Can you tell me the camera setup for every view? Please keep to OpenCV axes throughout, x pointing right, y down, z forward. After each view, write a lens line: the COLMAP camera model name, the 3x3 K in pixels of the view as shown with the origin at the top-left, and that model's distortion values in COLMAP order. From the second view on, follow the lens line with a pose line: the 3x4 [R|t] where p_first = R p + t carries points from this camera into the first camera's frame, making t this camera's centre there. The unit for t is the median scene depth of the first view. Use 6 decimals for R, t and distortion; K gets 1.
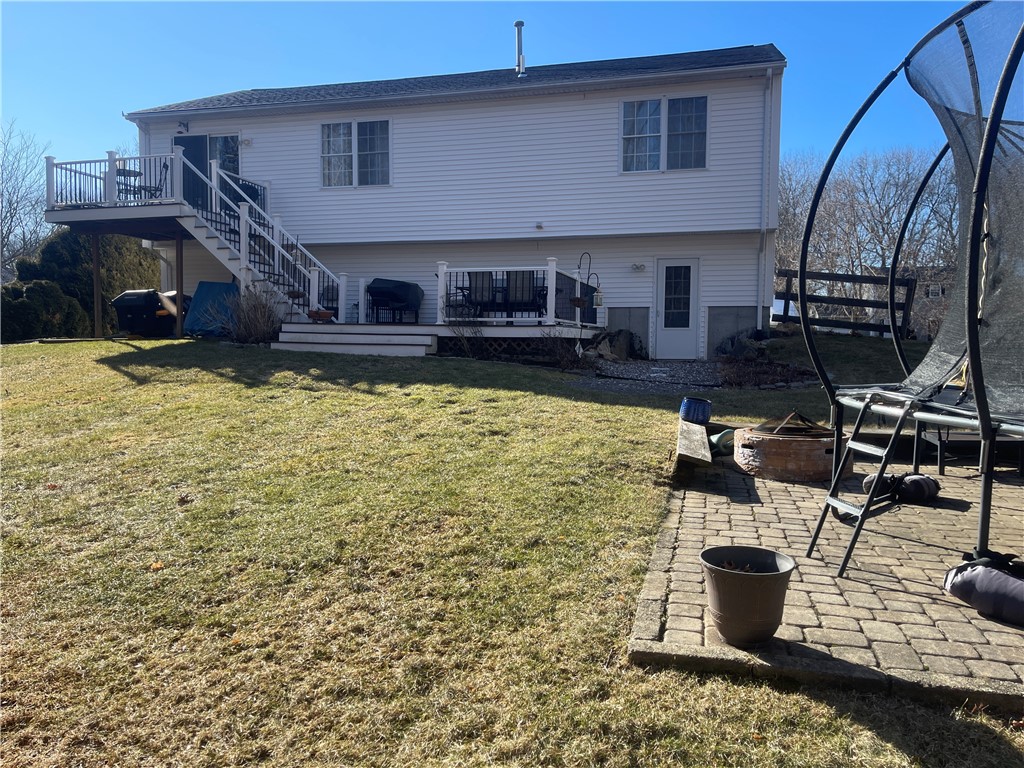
lens RADIAL K [[776.5, 0, 519.9], [0, 776.5, 384.6], [0, 0, 1]] dist [0.028965, -0.006090]
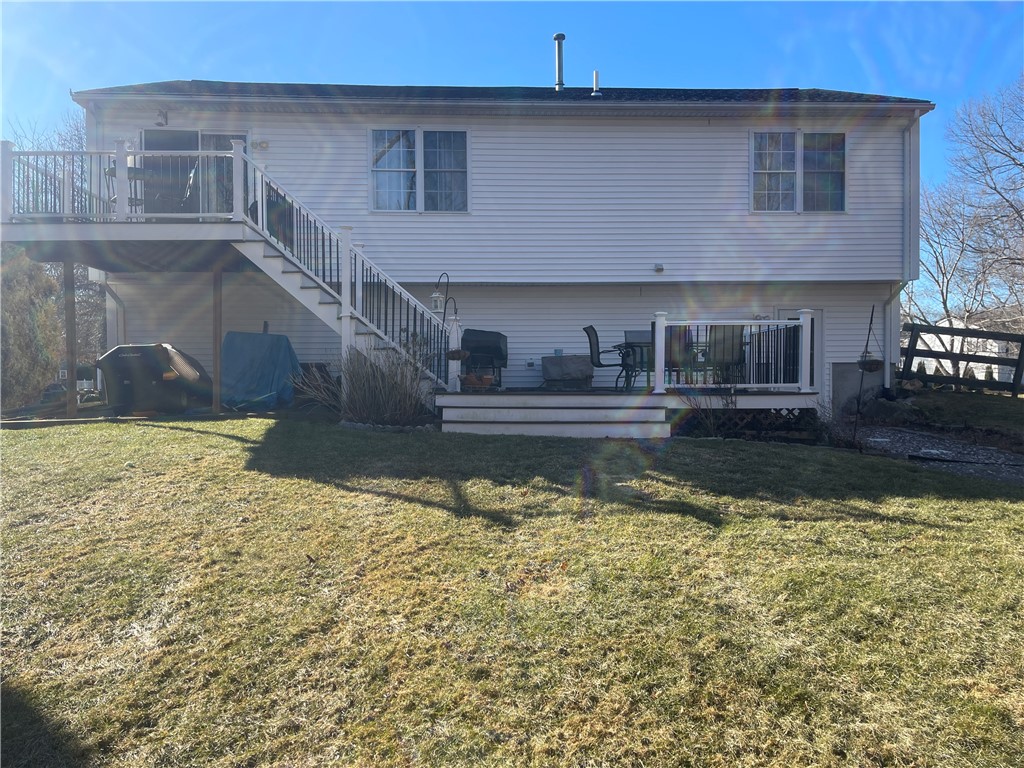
lens RADIAL K [[776.5, 0, 519.9], [0, 776.5, 384.6], [0, 0, 1]] dist [0.028965, -0.006090]
pose [[0.950453, -0.014905, 0.310511, -0.386507], [0.030115, 0.998567, -0.044249, -0.045691], [-0.309406, 0.051407, 0.949539, 0.251426]]
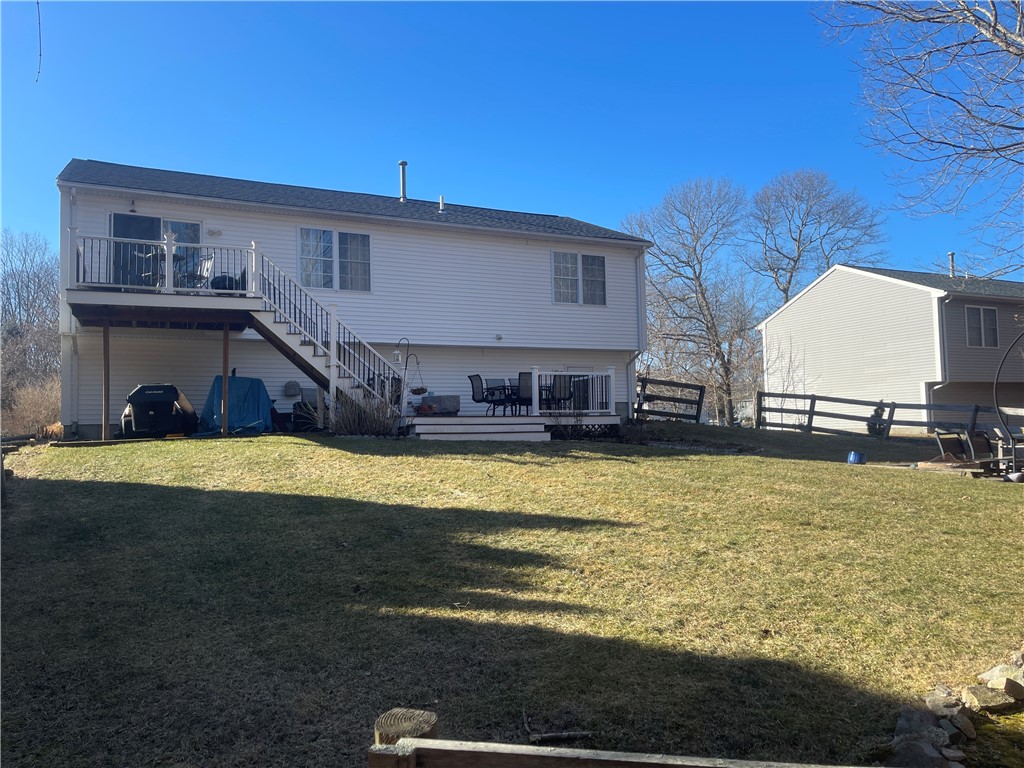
lens RADIAL K [[776.5, 0, 519.9], [0, 776.5, 384.6], [0, 0, 1]] dist [0.028965, -0.006090]
pose [[0.750226, 0.017245, 0.660957, -0.772258], [0.065607, 0.992785, -0.100371, -0.003247], [-0.657919, 0.118664, 0.743681, 0.065904]]
